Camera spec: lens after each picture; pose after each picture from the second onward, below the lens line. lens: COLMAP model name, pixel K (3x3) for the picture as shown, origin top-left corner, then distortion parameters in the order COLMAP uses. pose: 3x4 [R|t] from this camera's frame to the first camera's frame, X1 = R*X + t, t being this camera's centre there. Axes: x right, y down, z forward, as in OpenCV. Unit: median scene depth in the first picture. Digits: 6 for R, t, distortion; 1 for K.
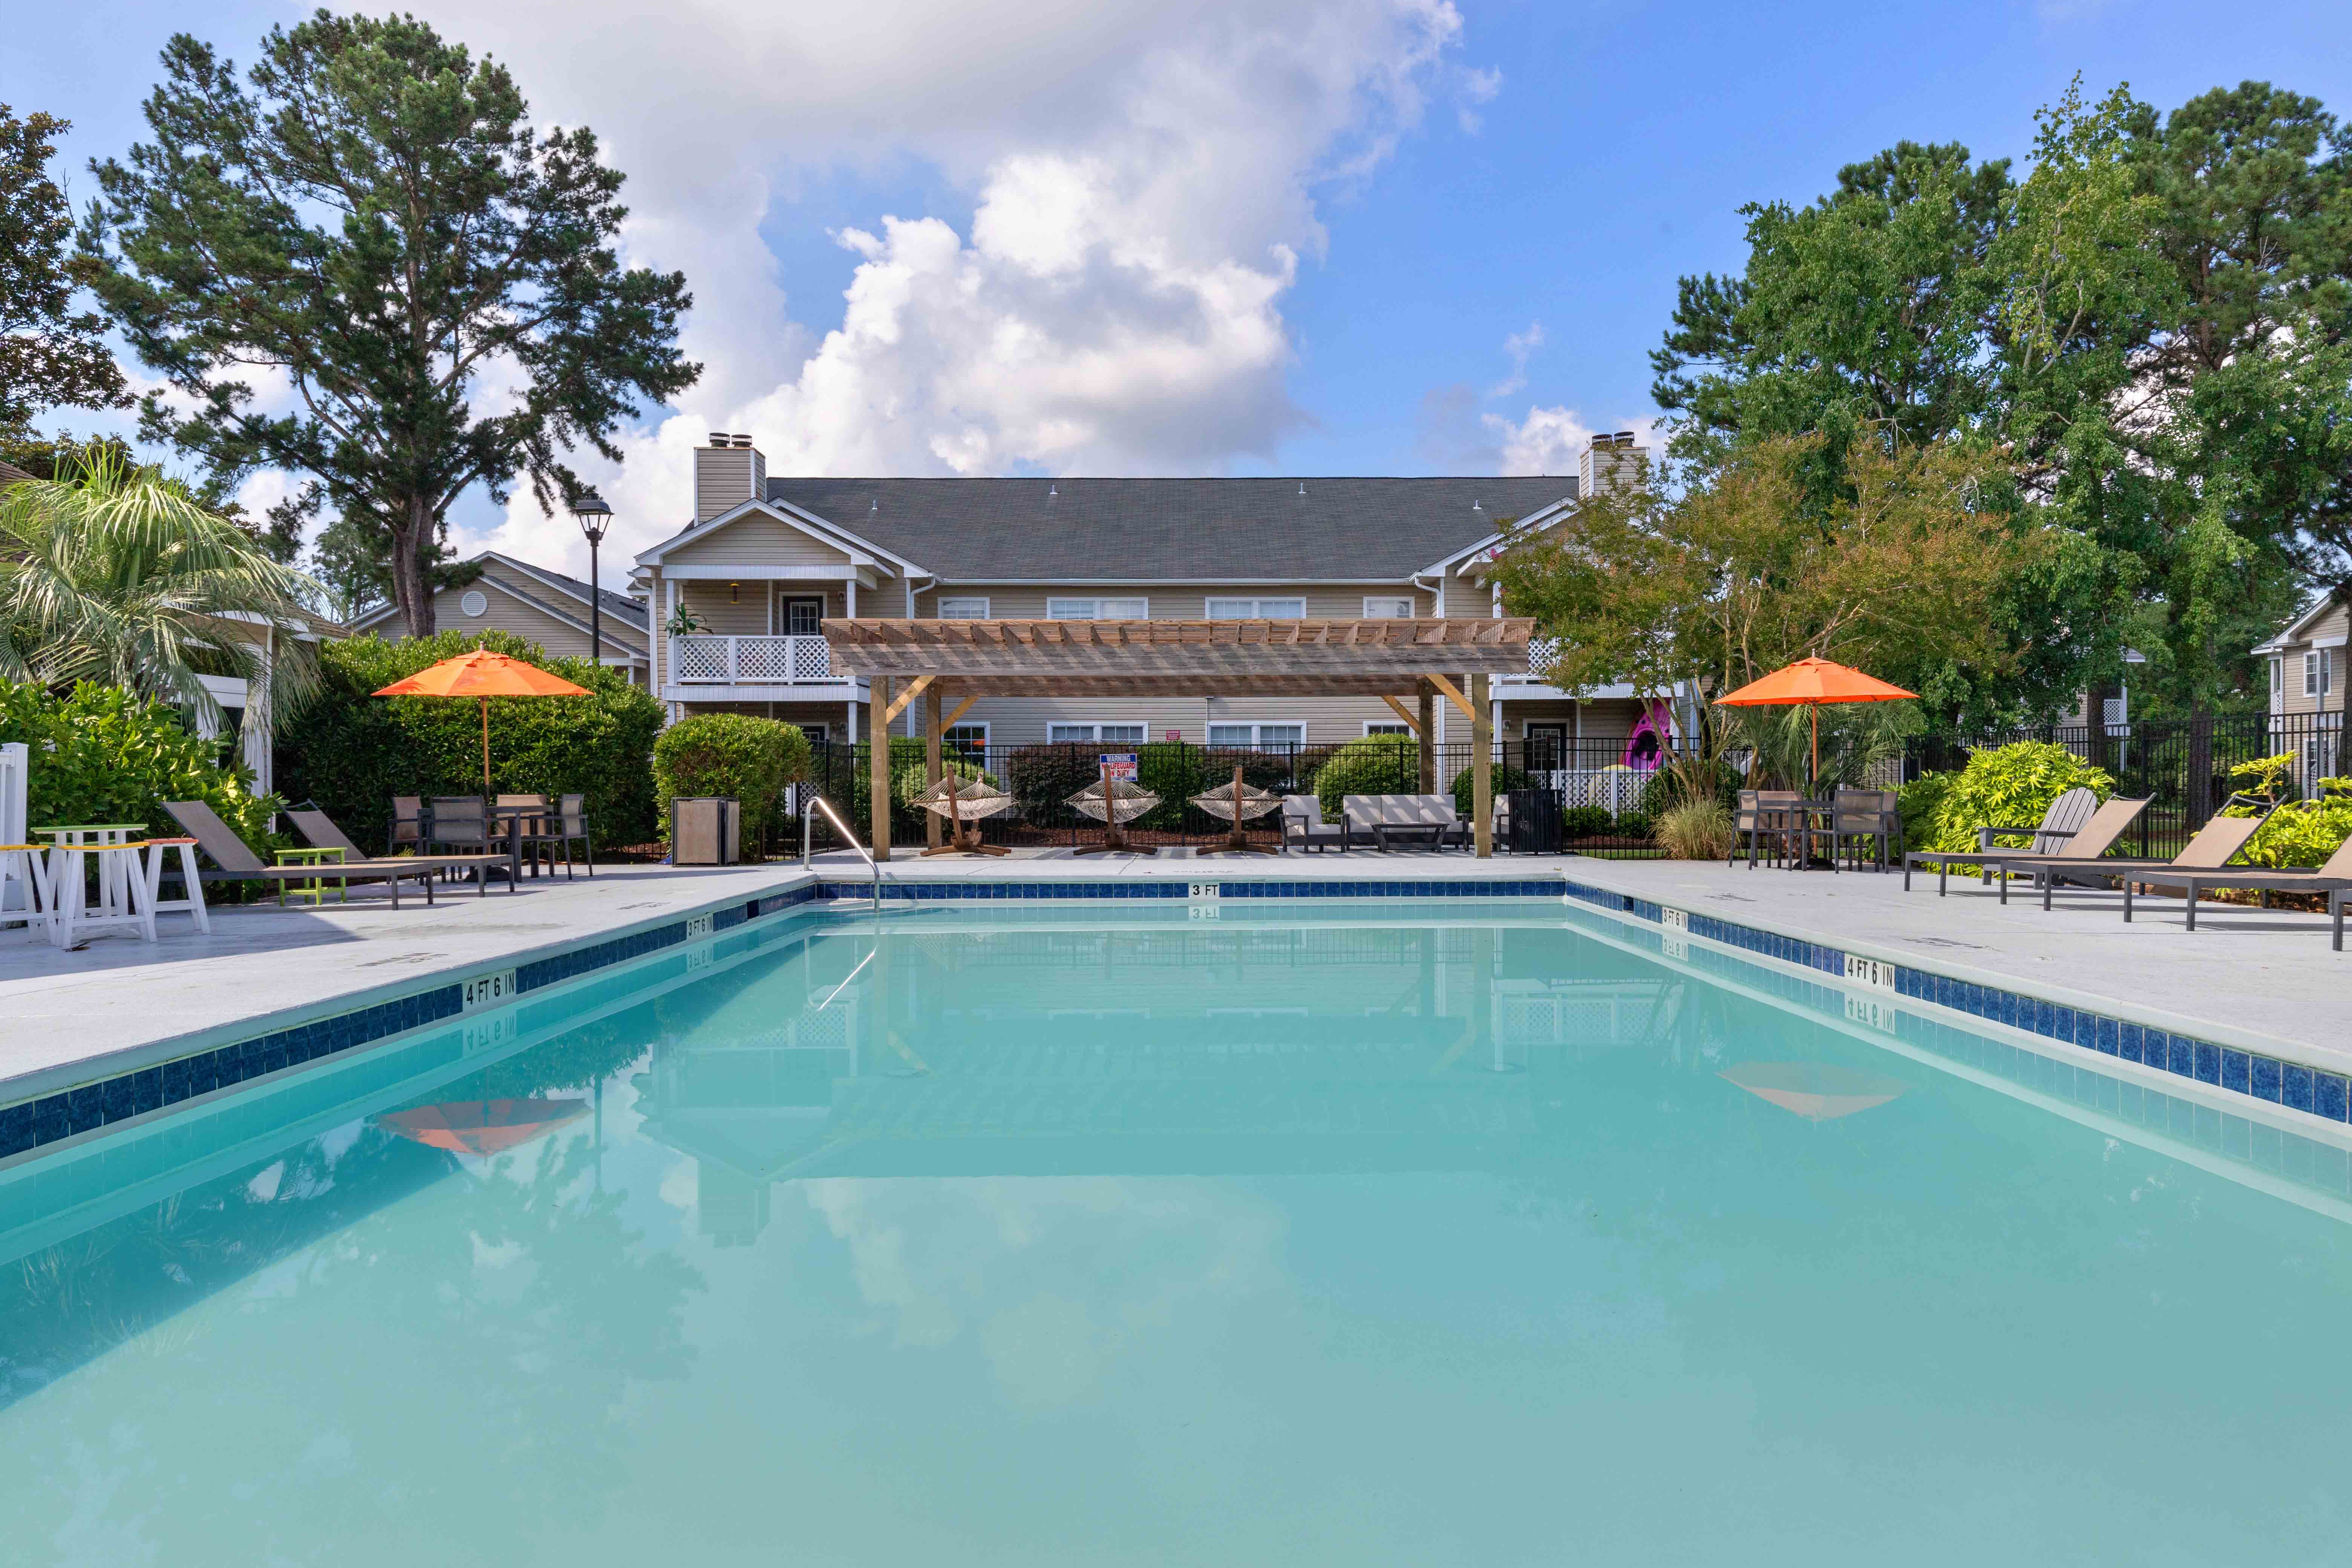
lens RADIAL K [[1551.5, 0, 1176.0], [0, 1551.5, 784.0], [0, 0, 1]] dist [-0.002791, -0.004407]
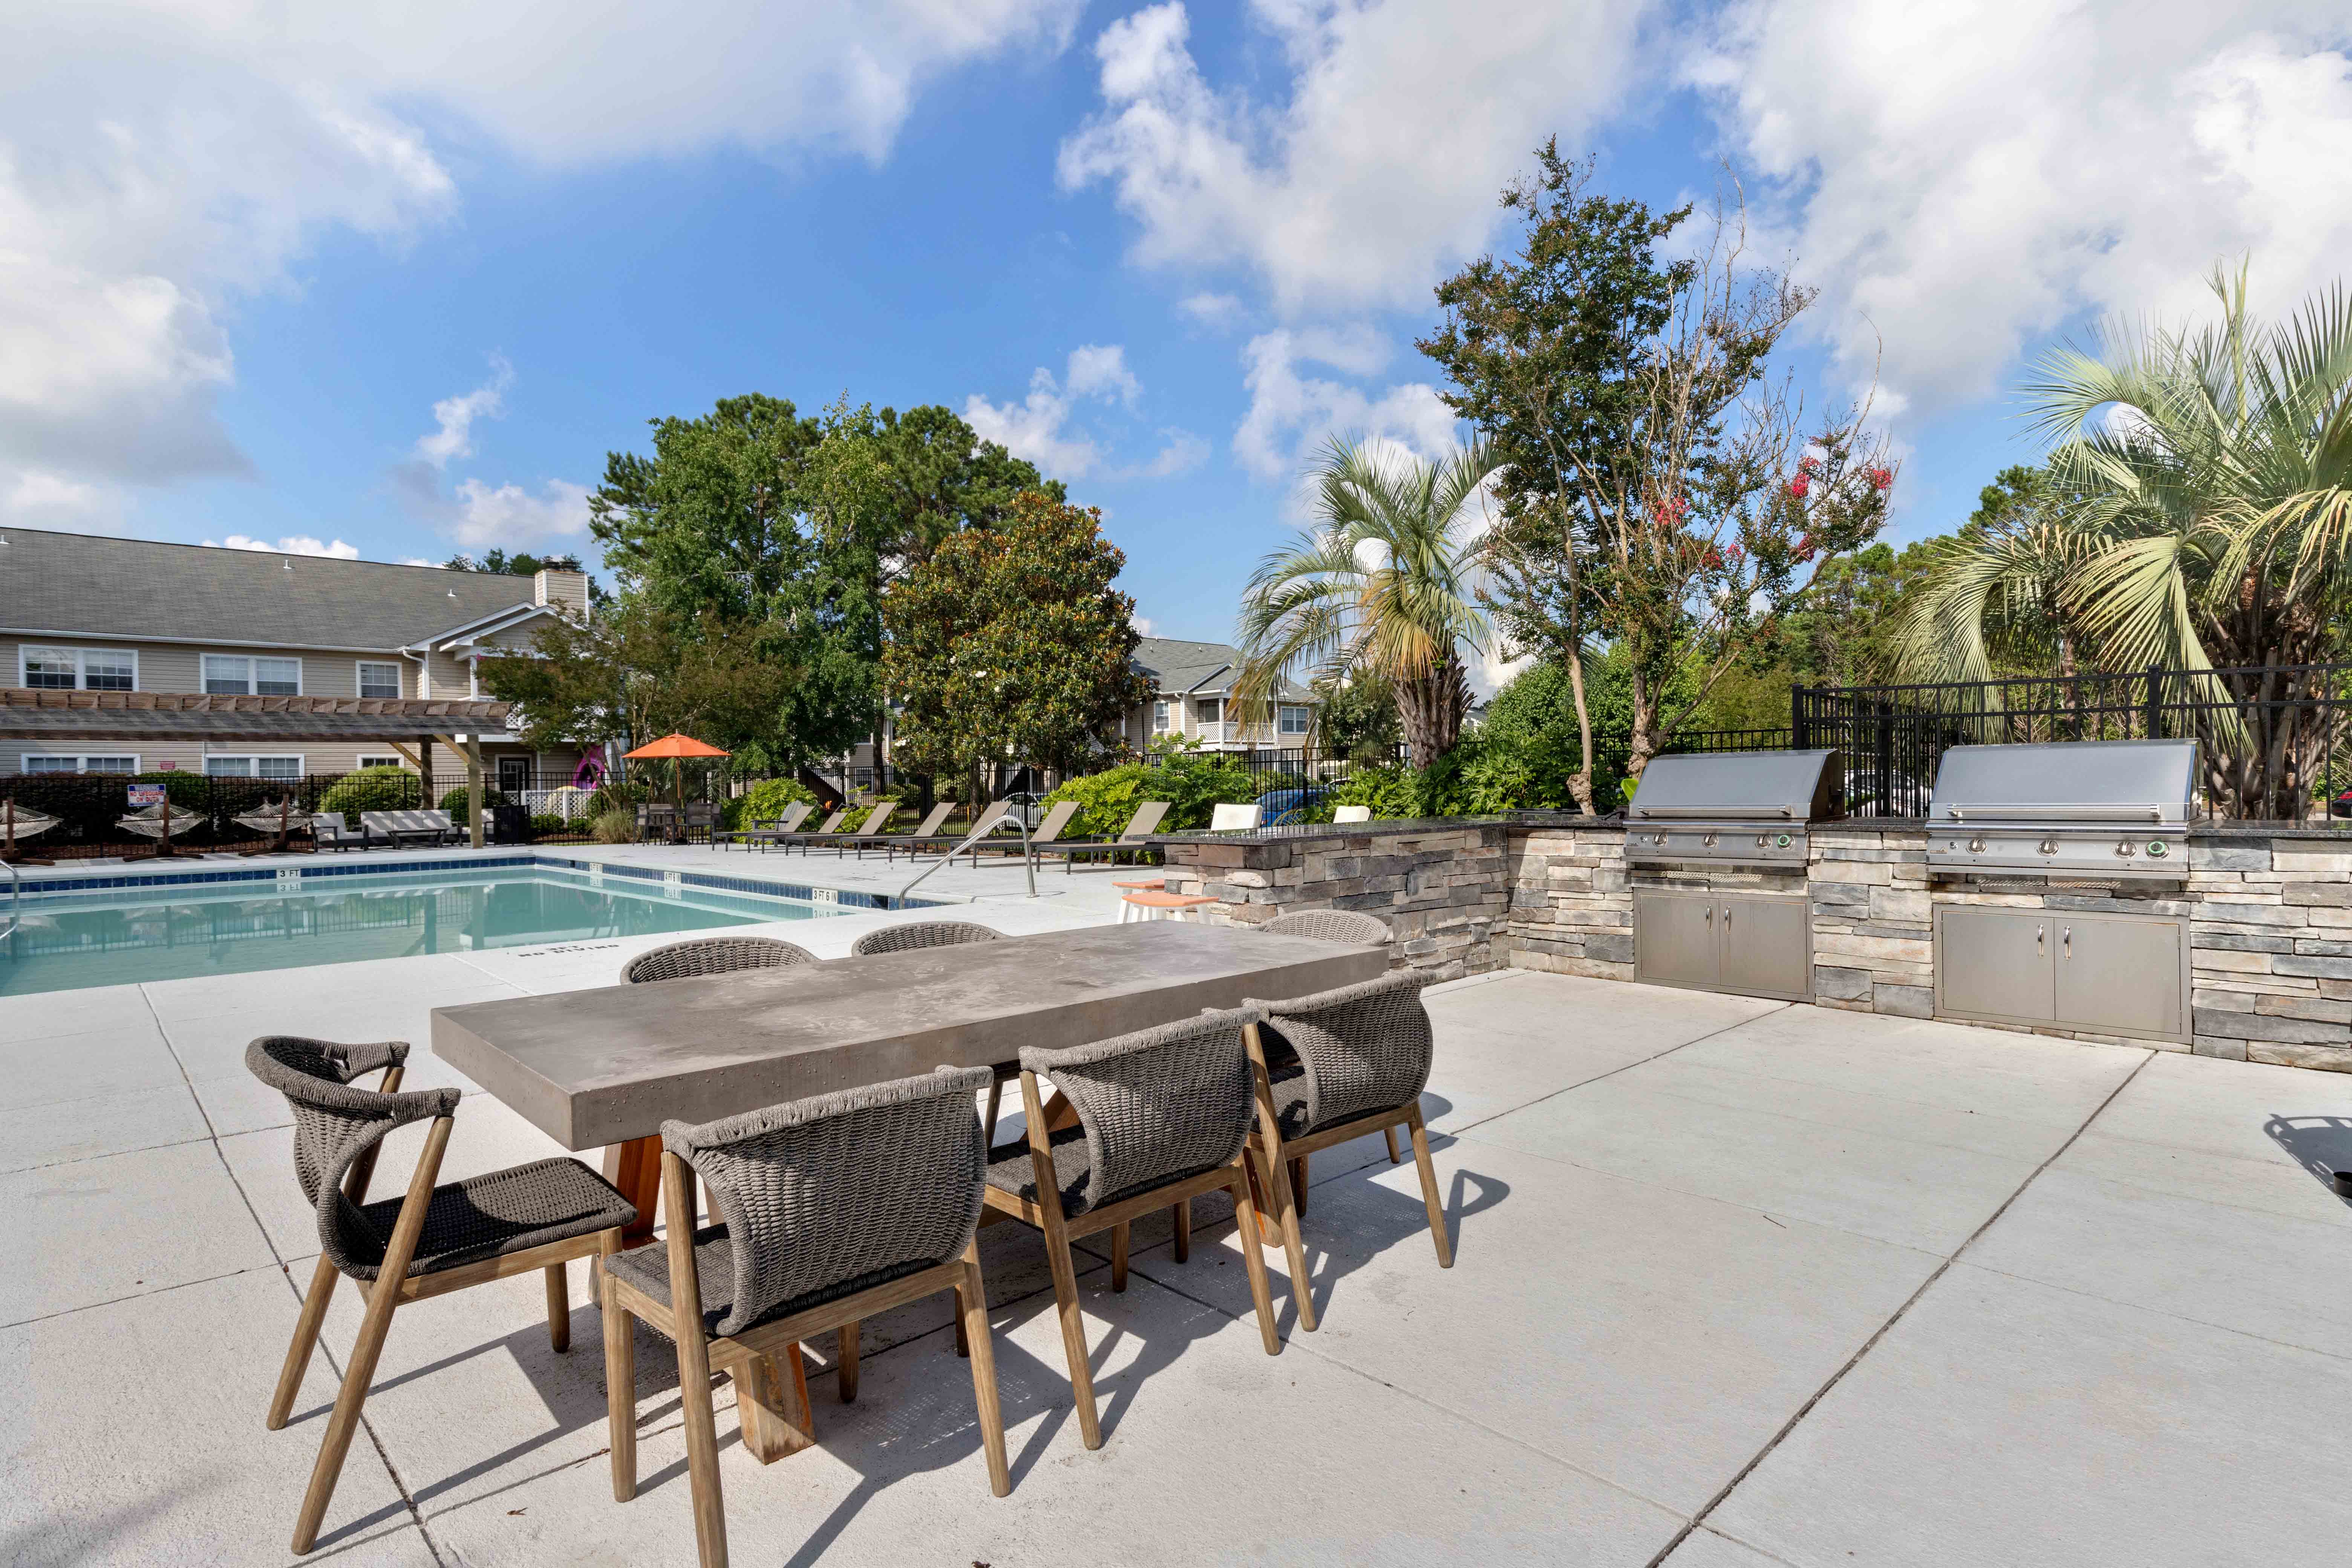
lens RADIAL K [[1209.5, 0, 1209.0], [0, 1209.5, 798.9], [0, 0, 1]] dist [0.000684, -0.000372]
pose [[0.723632, -0.018355, 0.689942, -0.095700], [0.014840, 0.999829, 0.011035, -0.005492], [-0.690027, 0.002254, 0.723780, -0.353271]]
